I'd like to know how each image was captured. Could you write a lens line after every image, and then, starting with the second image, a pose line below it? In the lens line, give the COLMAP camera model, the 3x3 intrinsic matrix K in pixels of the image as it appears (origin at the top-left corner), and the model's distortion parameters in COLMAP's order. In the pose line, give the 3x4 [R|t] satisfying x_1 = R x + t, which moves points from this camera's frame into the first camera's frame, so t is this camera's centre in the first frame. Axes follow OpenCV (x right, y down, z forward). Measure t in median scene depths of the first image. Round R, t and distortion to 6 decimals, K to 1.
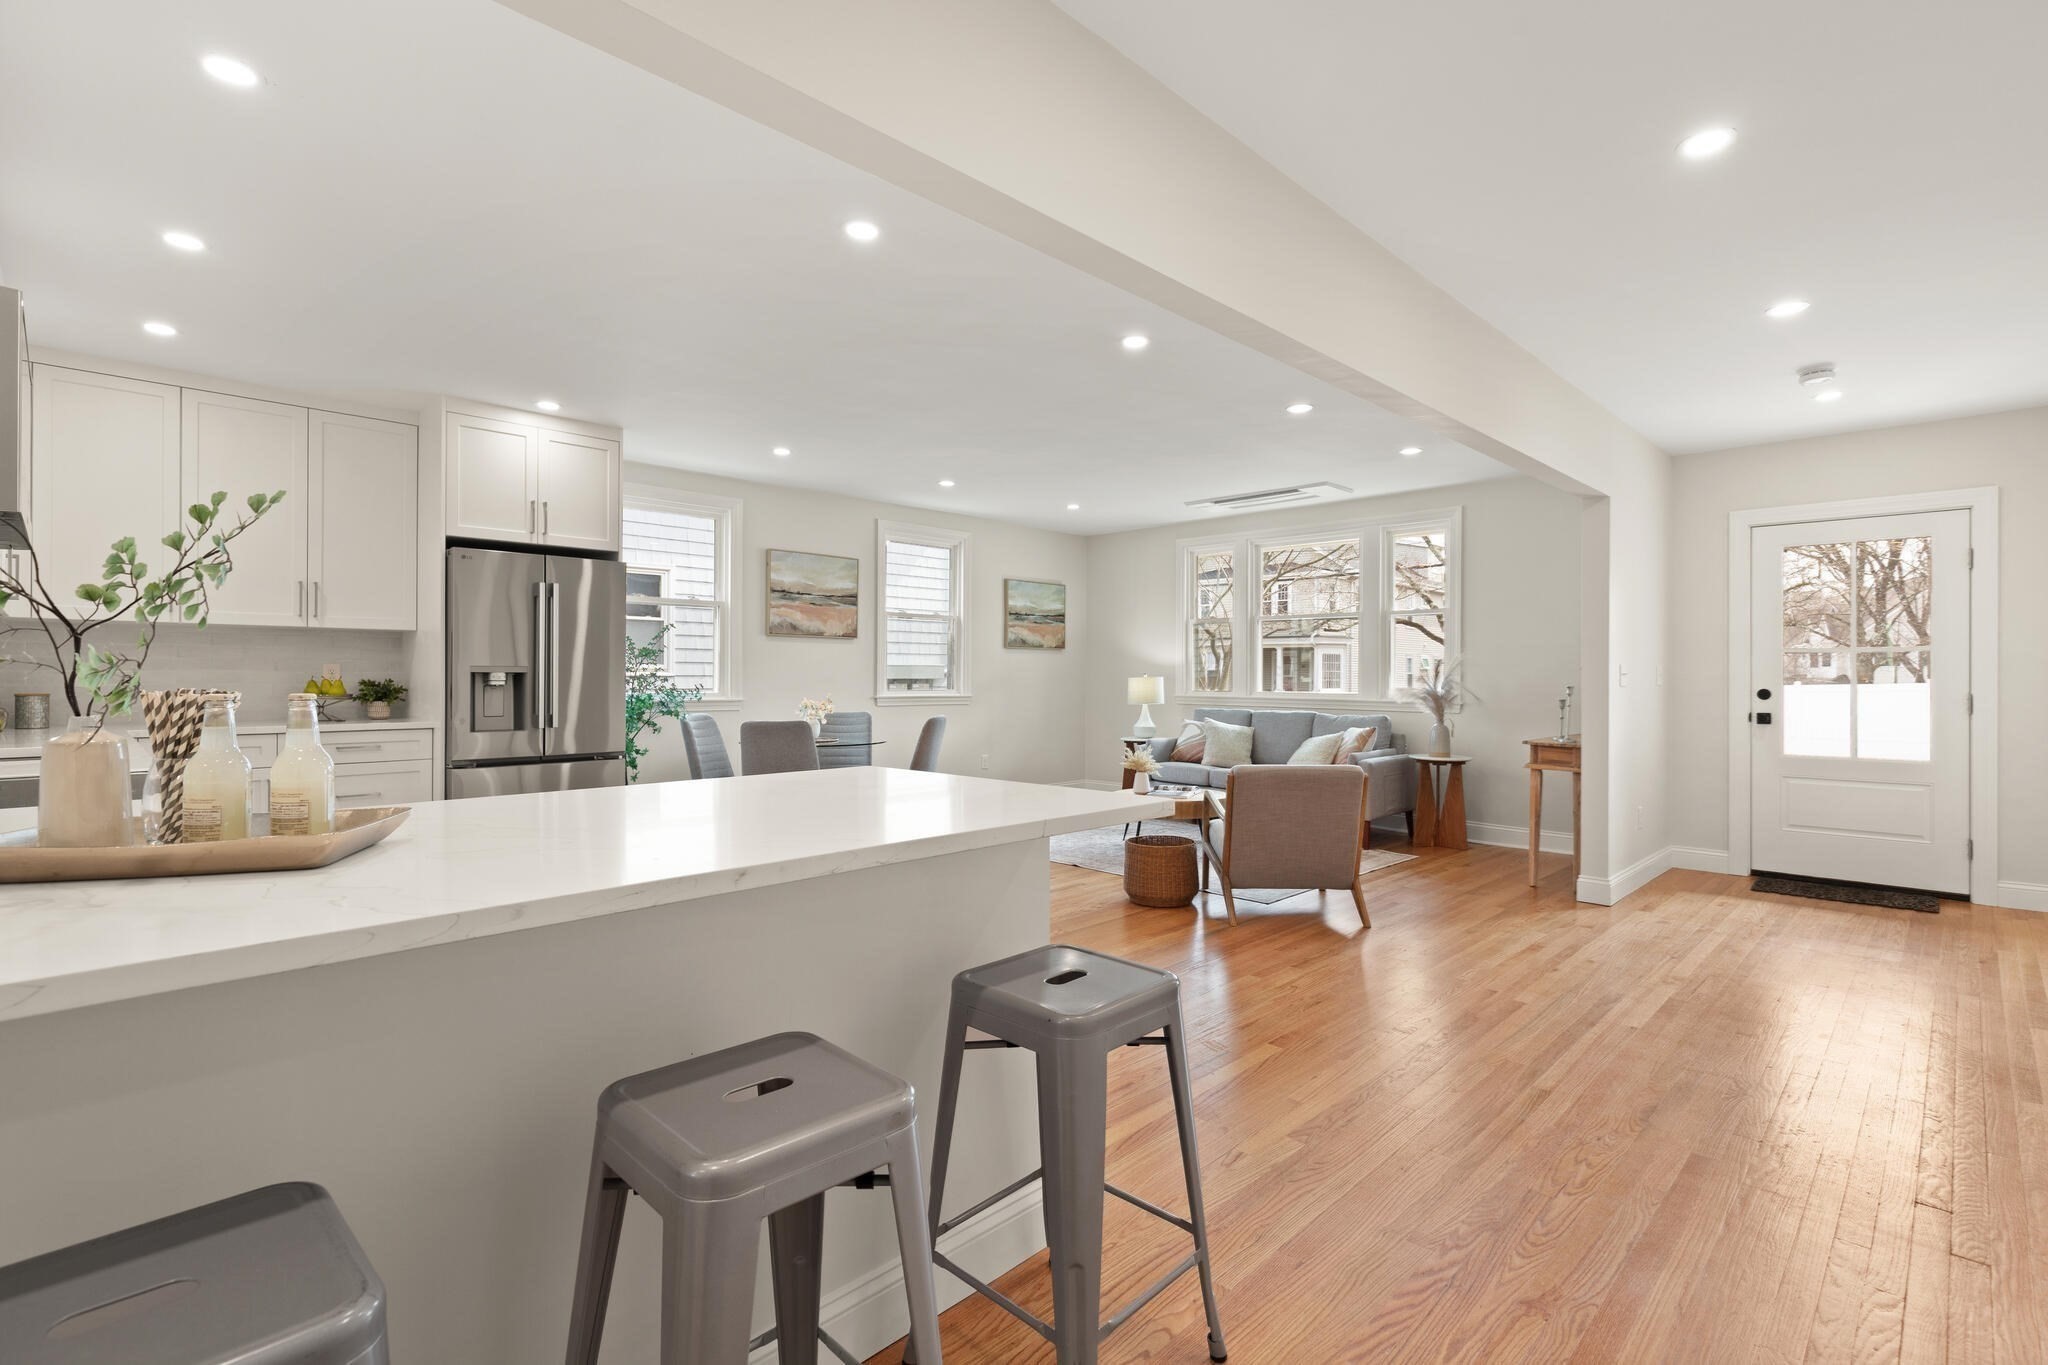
lens RADIAL K [[944.2, 0, 1043.7], [0, 944.2, 672.5], [0, 0, 1]] dist [0.018448, -0.000078]
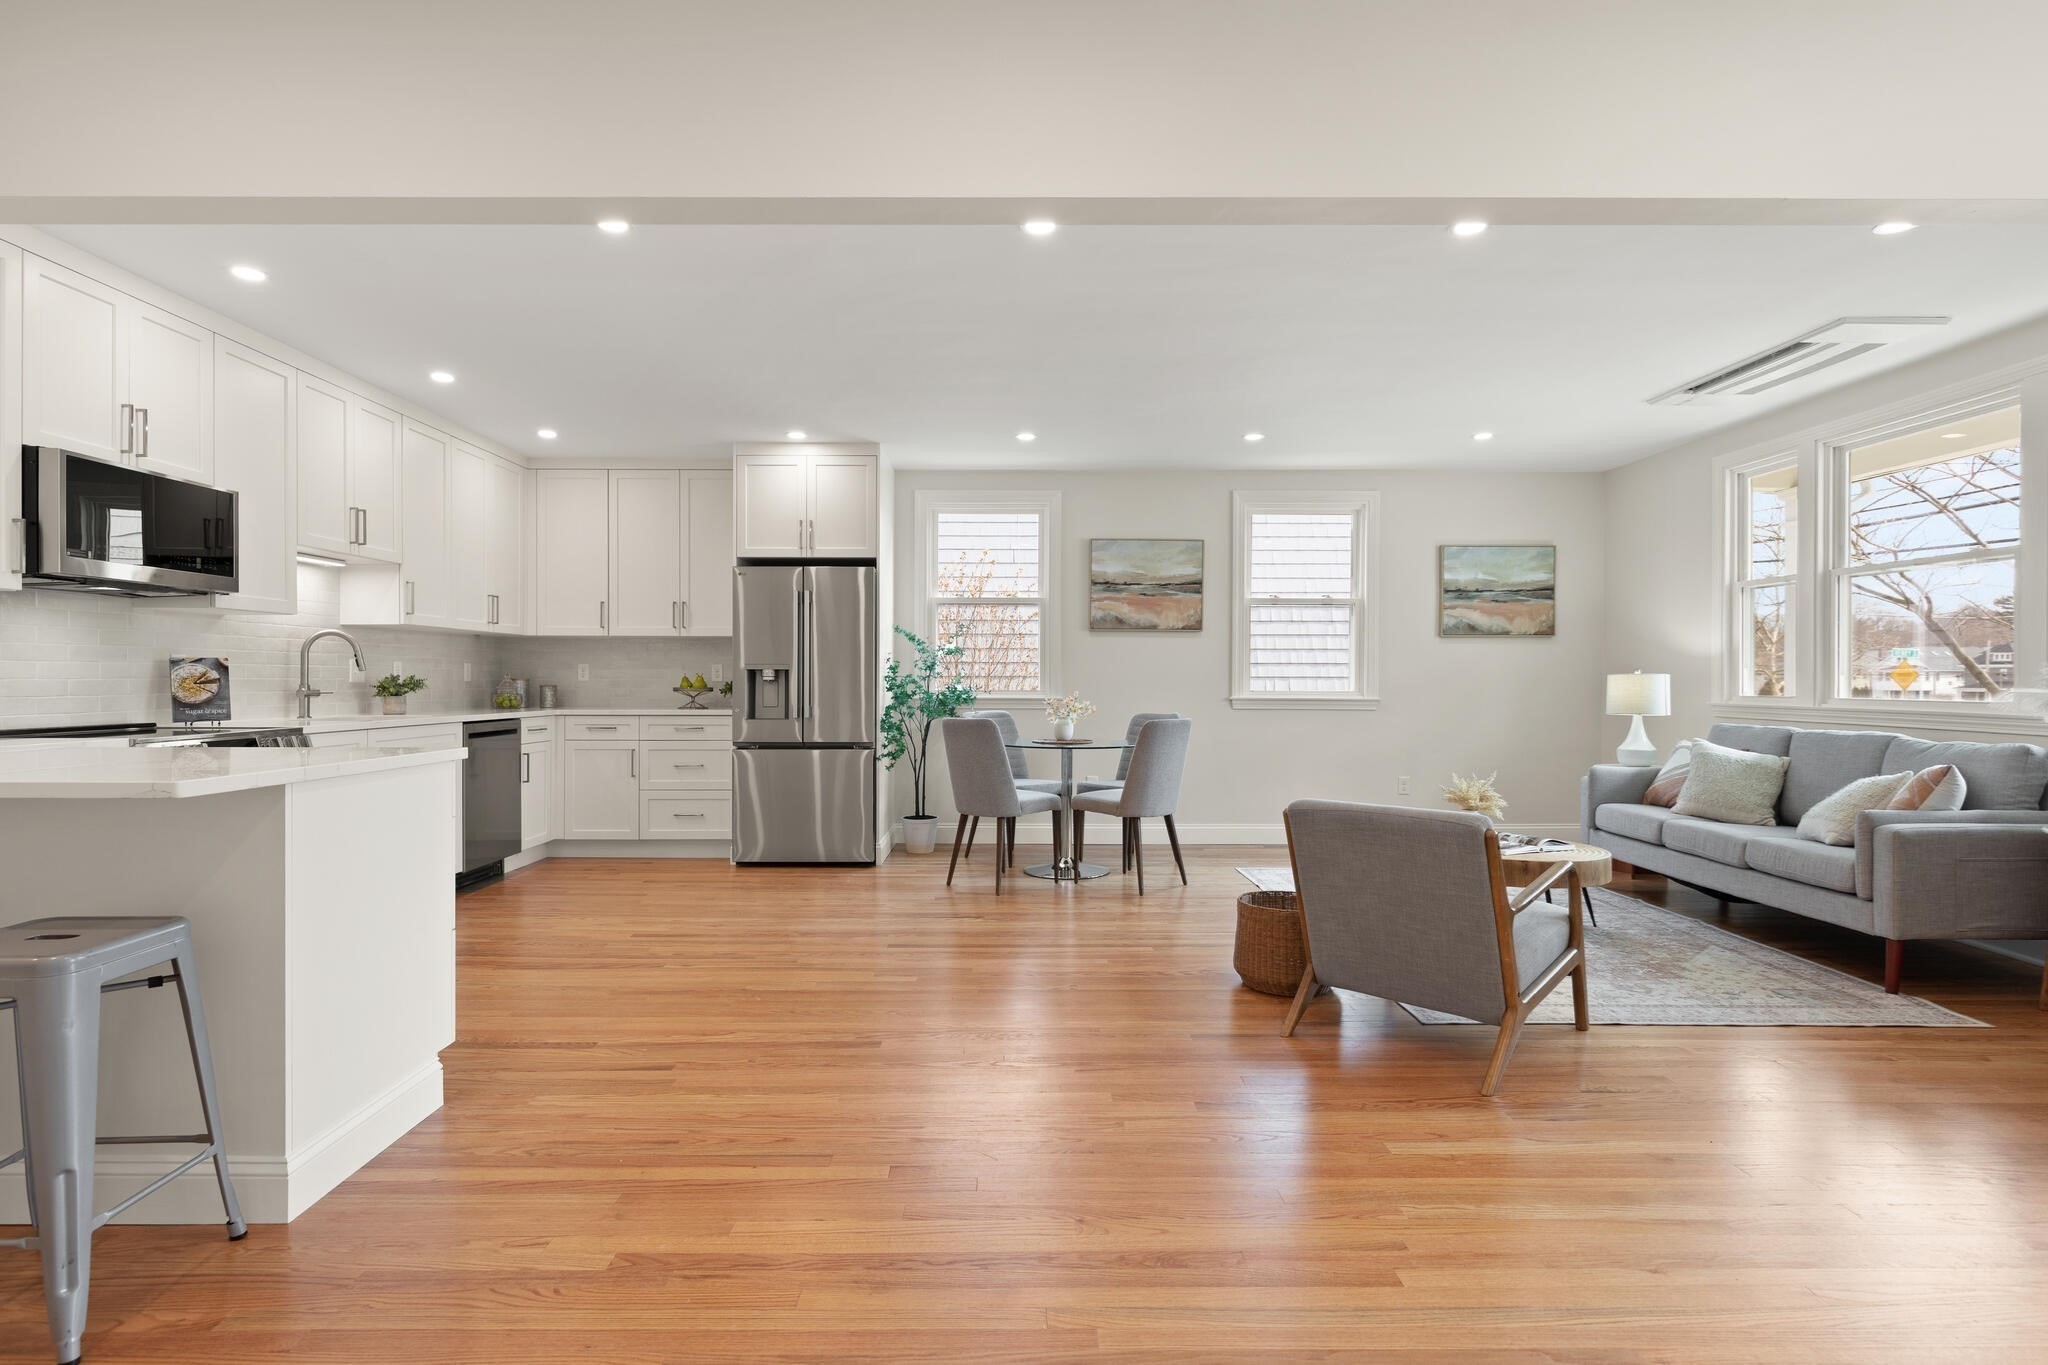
lens RADIAL K [[1019.5, 0, 1015.7], [0, 1019.5, 687.6], [0, 0, 1]] dist [0.005933, -0.001340]
pose [[0.699434, 0.004873, -0.714681, 0.359229], [0.002369, 0.999955, 0.009136, 0.007447], [0.714694, -0.008083, 0.699391, 0.218775]]
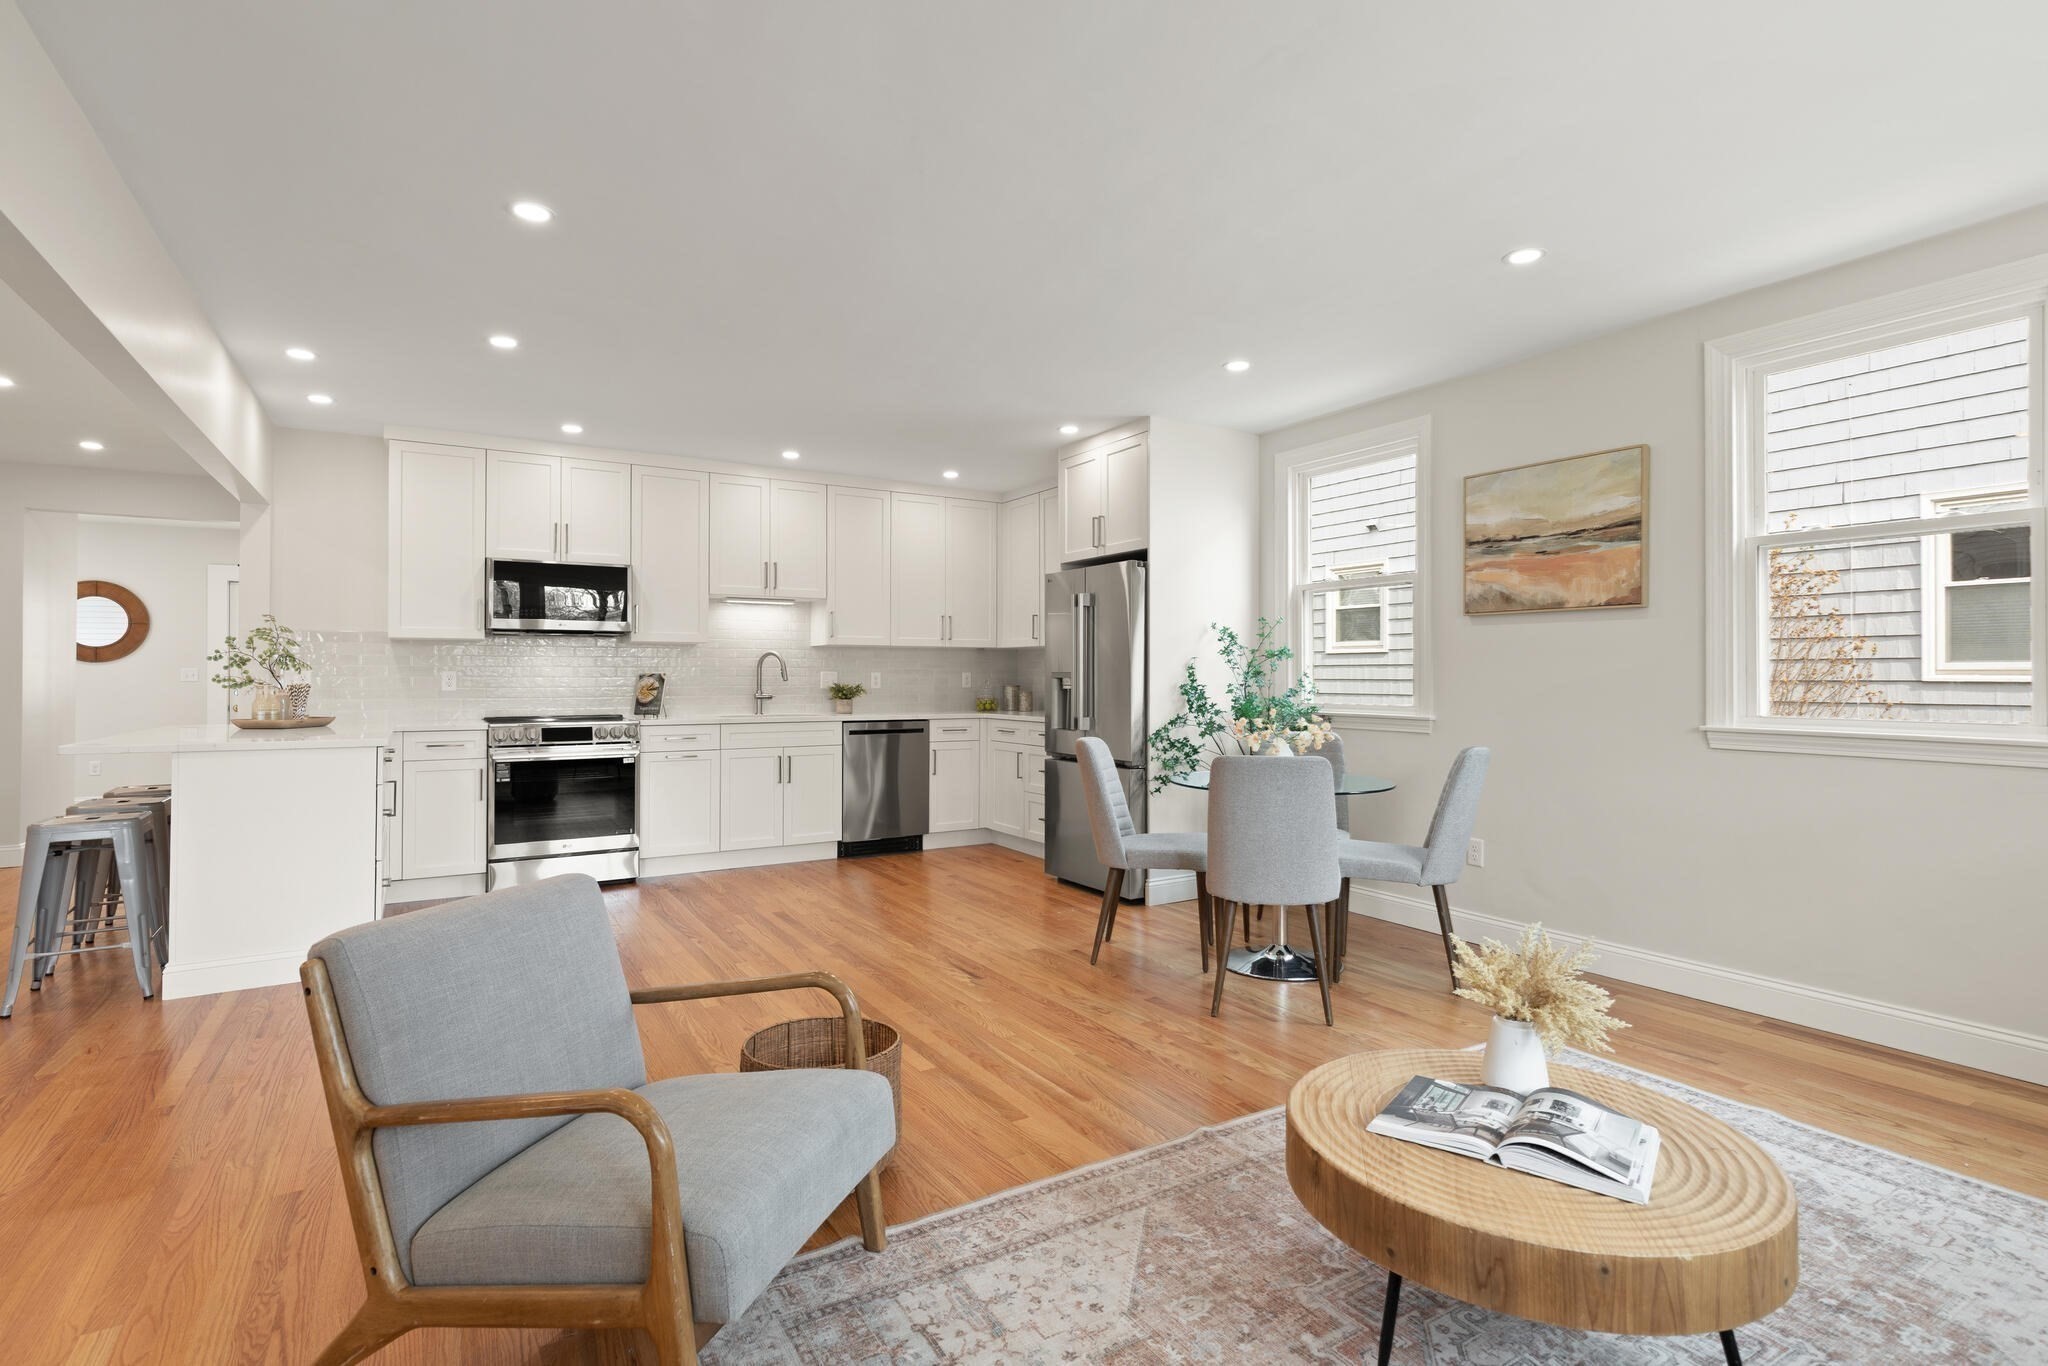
lens RADIAL K [[1019.5, 0, 1054.9], [0, 1019.5, 665.5], [0, 0, 1]] dist [0.005933, -0.001340]
pose [[-0.253140, -0.012037, -0.967355, 0.396758], [0.003167, 0.999907, -0.013270, 0.000795], [0.967424, -0.006423, -0.253079, 0.846467]]
